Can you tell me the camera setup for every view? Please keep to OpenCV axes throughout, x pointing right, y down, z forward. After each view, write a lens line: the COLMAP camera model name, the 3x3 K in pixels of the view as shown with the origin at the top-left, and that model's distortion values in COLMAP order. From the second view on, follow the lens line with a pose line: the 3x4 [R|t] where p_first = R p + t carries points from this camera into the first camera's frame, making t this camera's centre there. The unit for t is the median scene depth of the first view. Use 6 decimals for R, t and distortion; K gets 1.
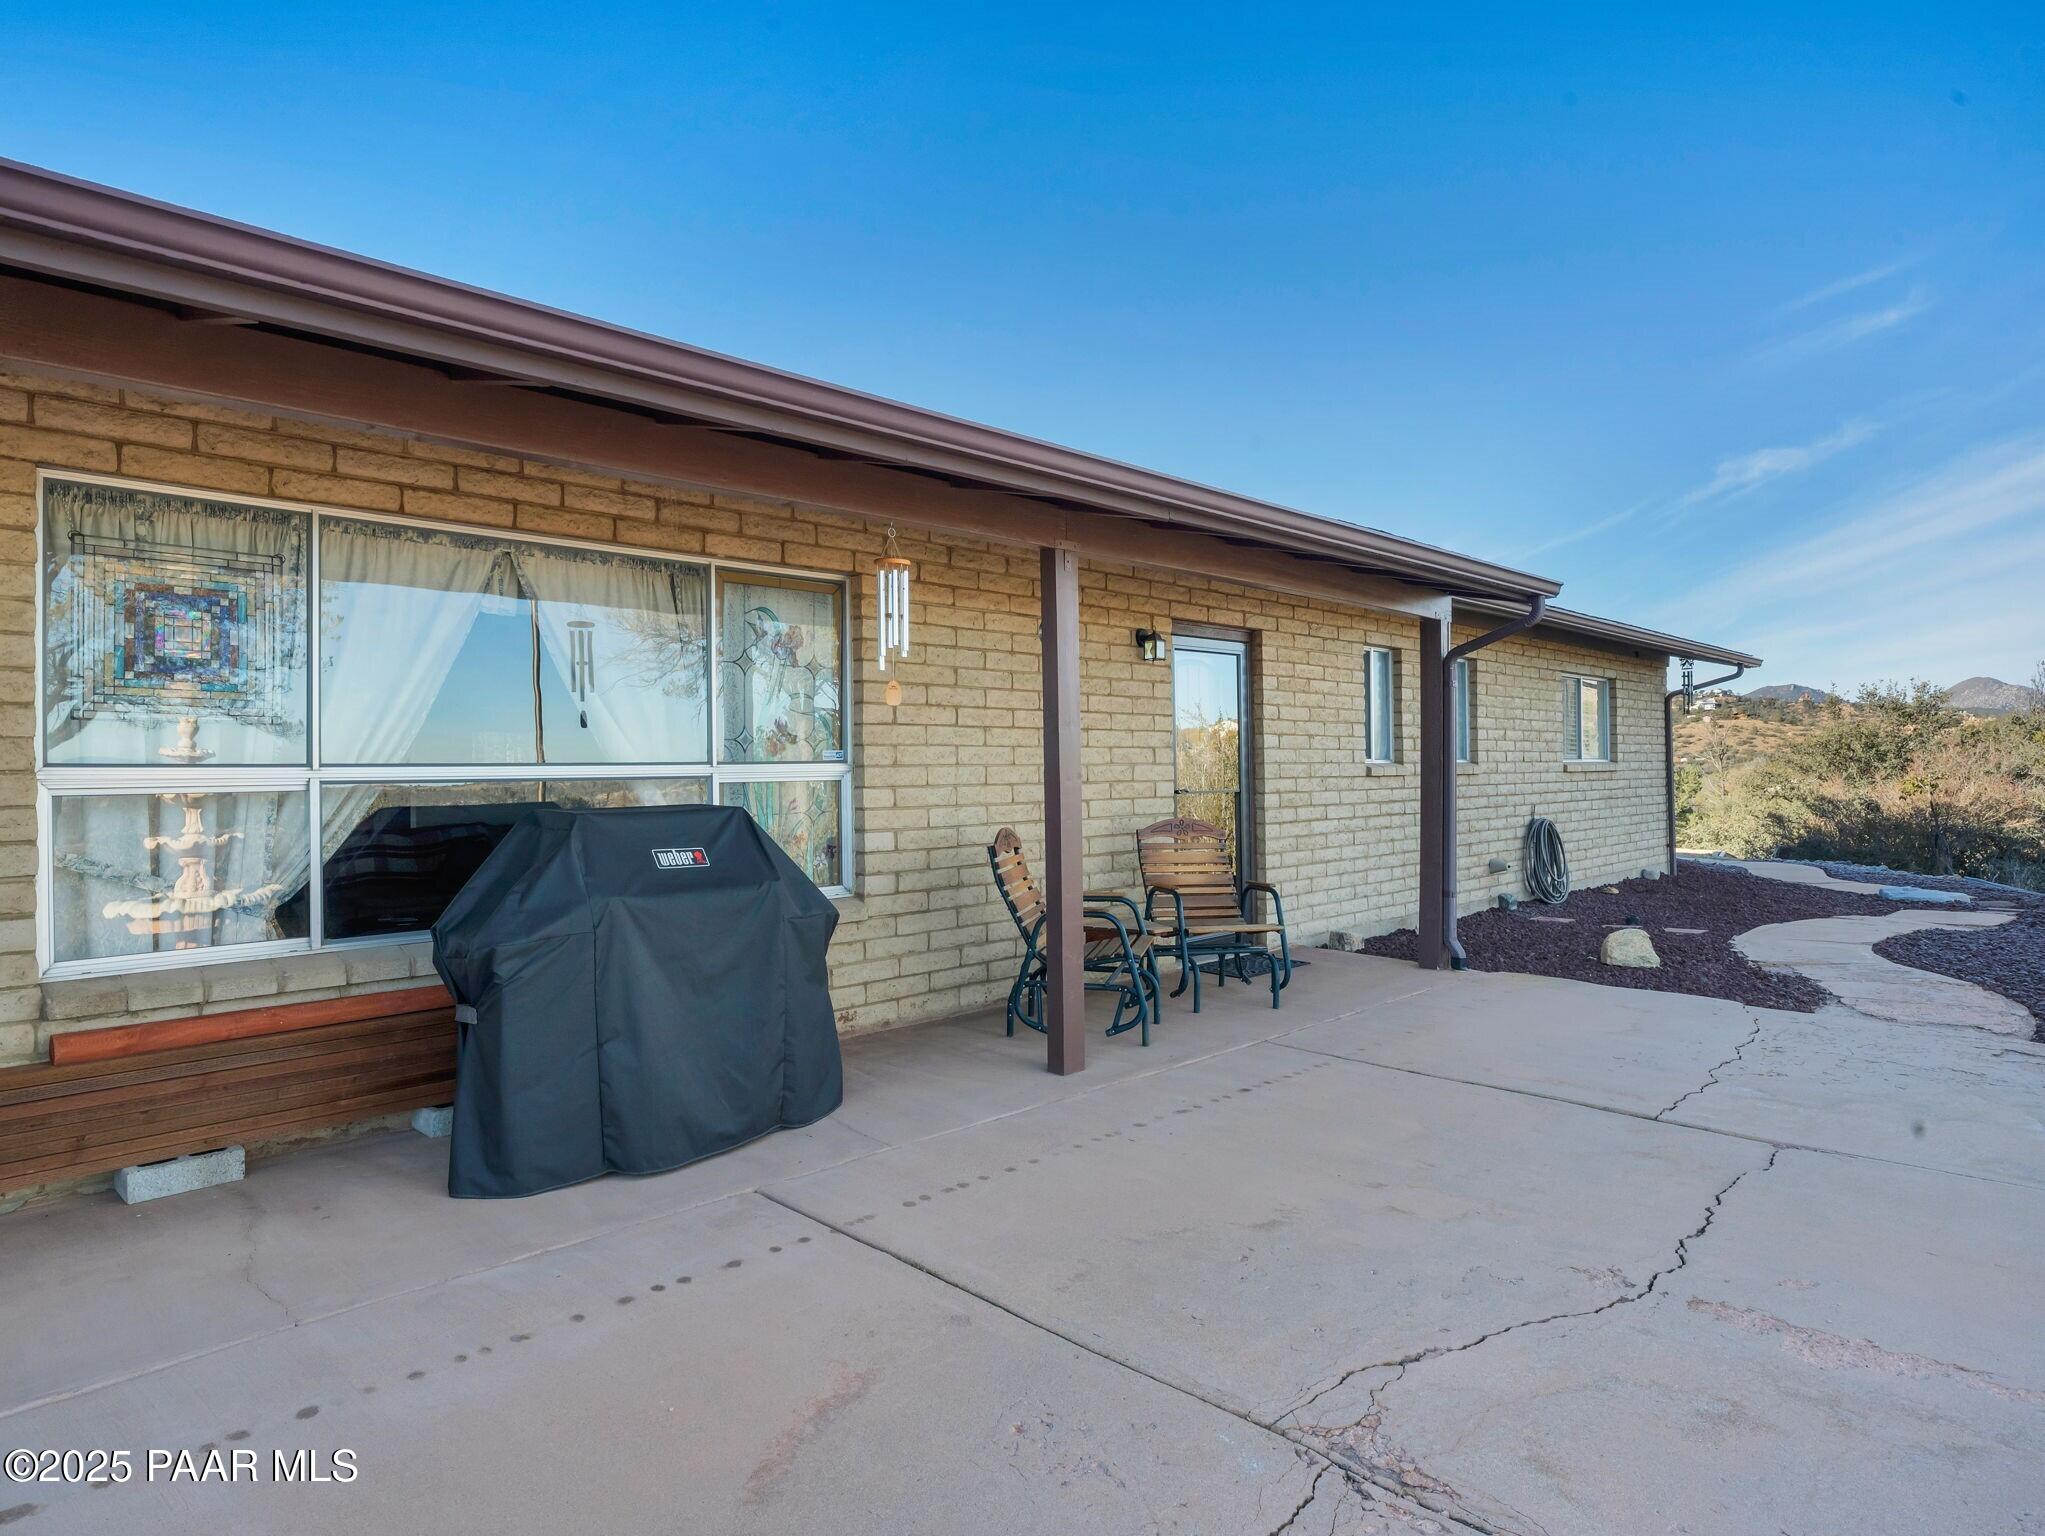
lens RADIAL K [[1212.3, 0, 1016.5], [0, 1212.3, 766.7], [0, 0, 1]] dist [-0.006640, 0.002952]
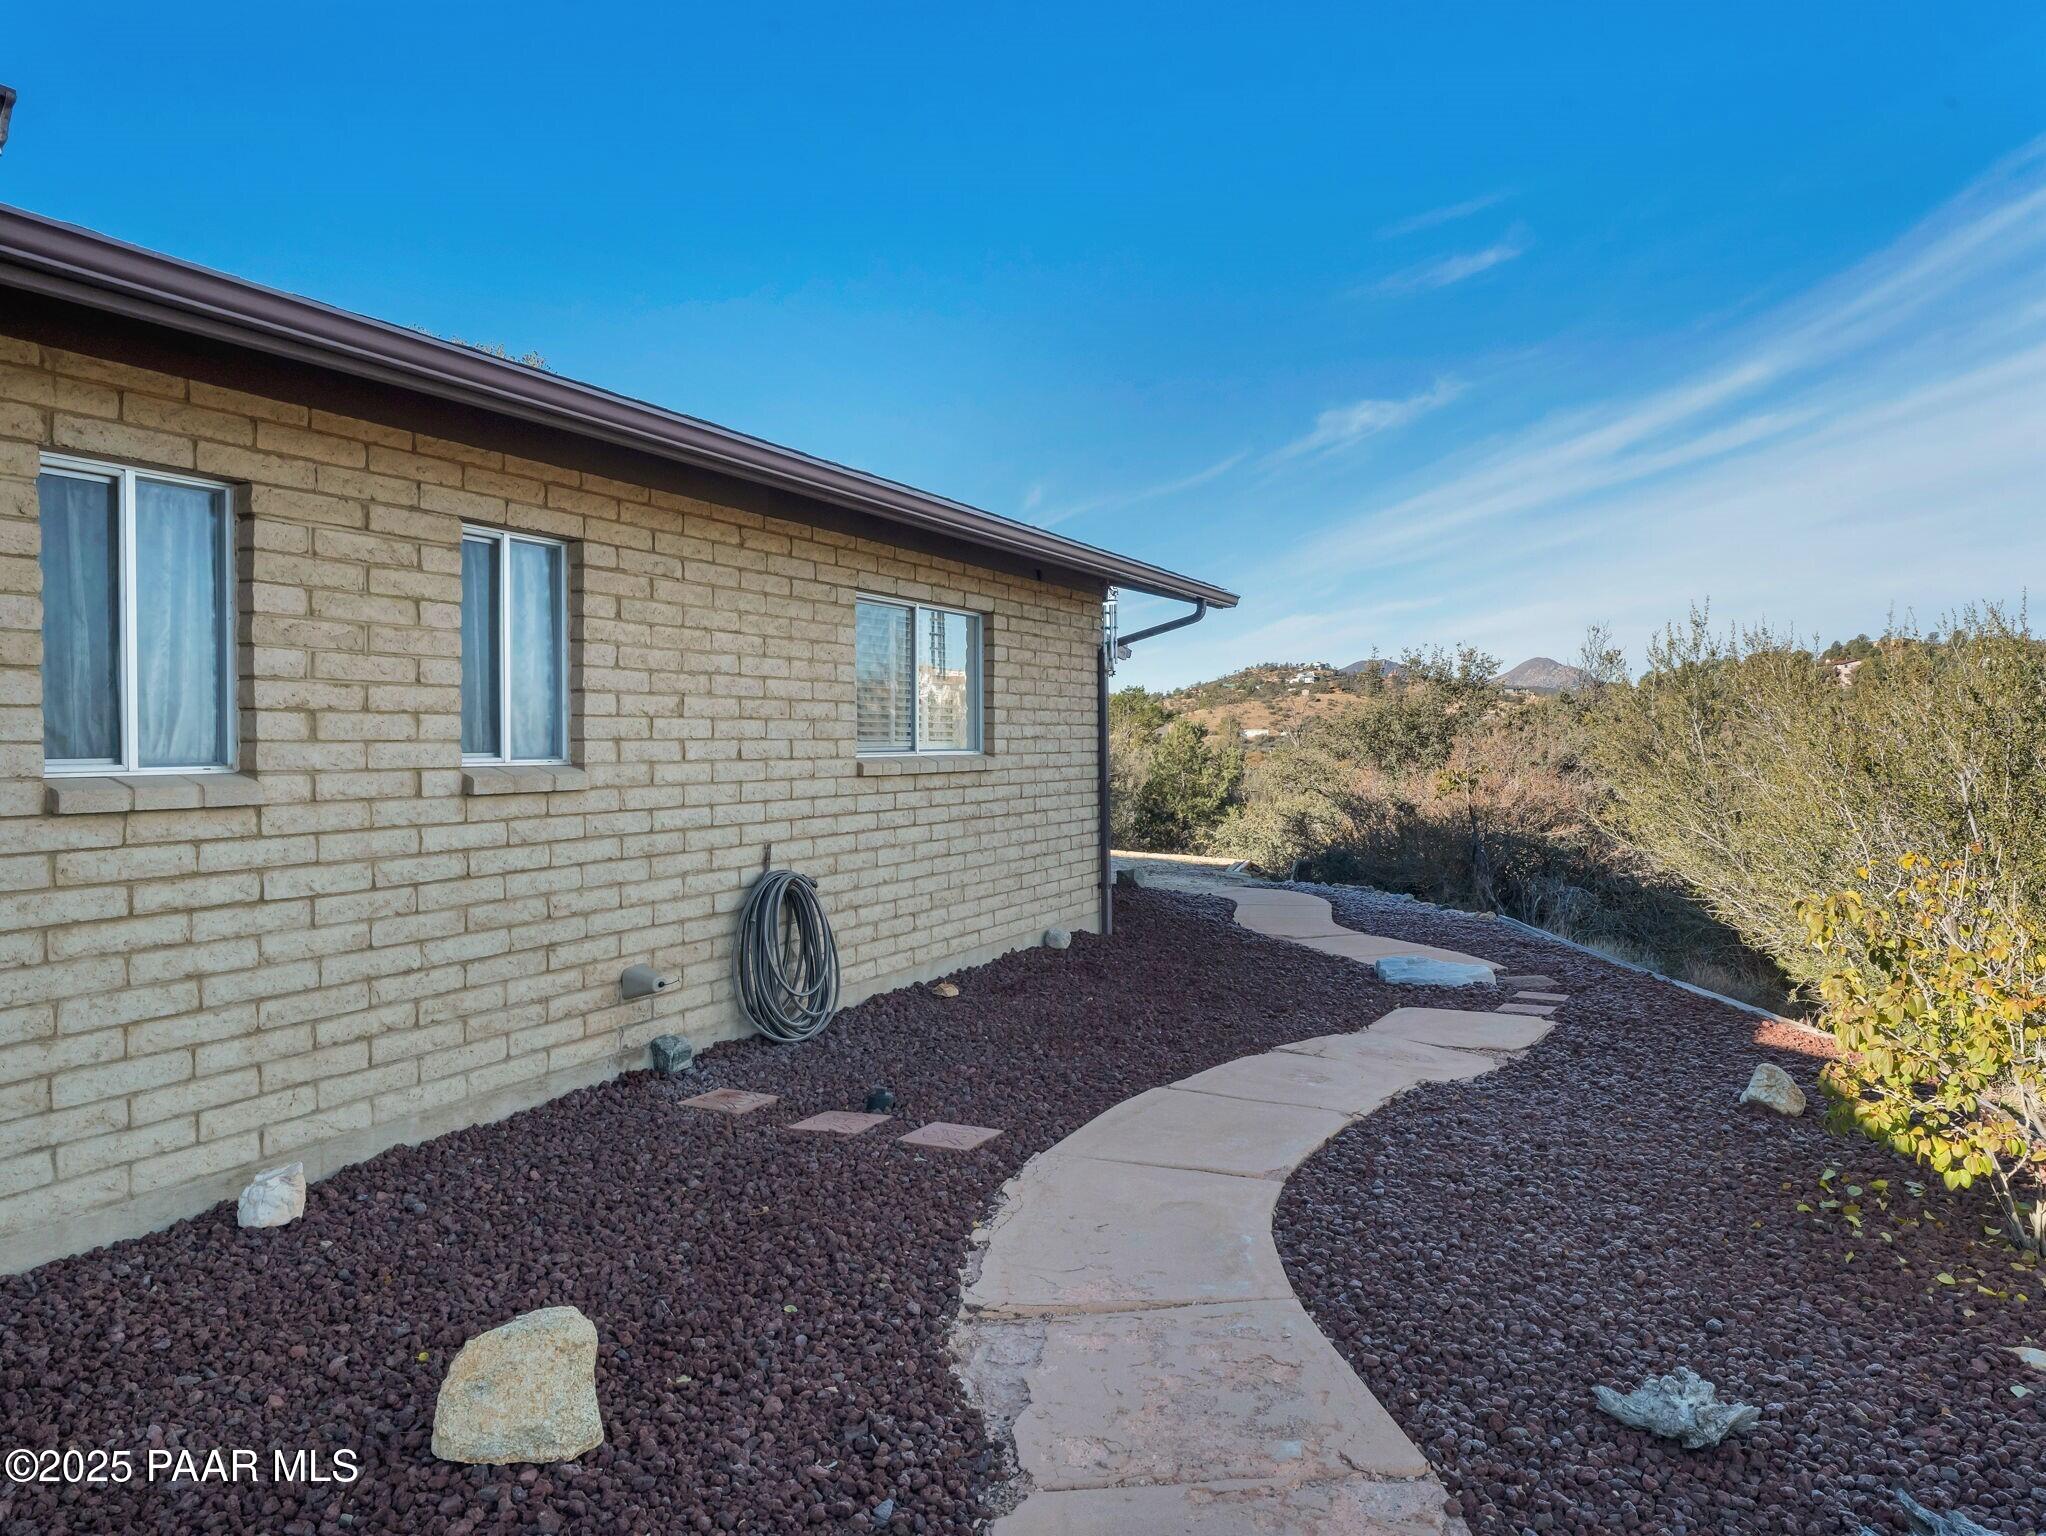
lens RADIAL K [[1363.2, 0, 1026.8], [0, 1363.2, 763.0], [0, 0, 1]] dist [0.010012, 0.000850]
pose [[0.950978, 0.004353, 0.309229, 0.282437], [-0.010683, 0.999767, 0.018779, -0.011610], [-0.309075, -0.021162, 0.950802, 0.337610]]
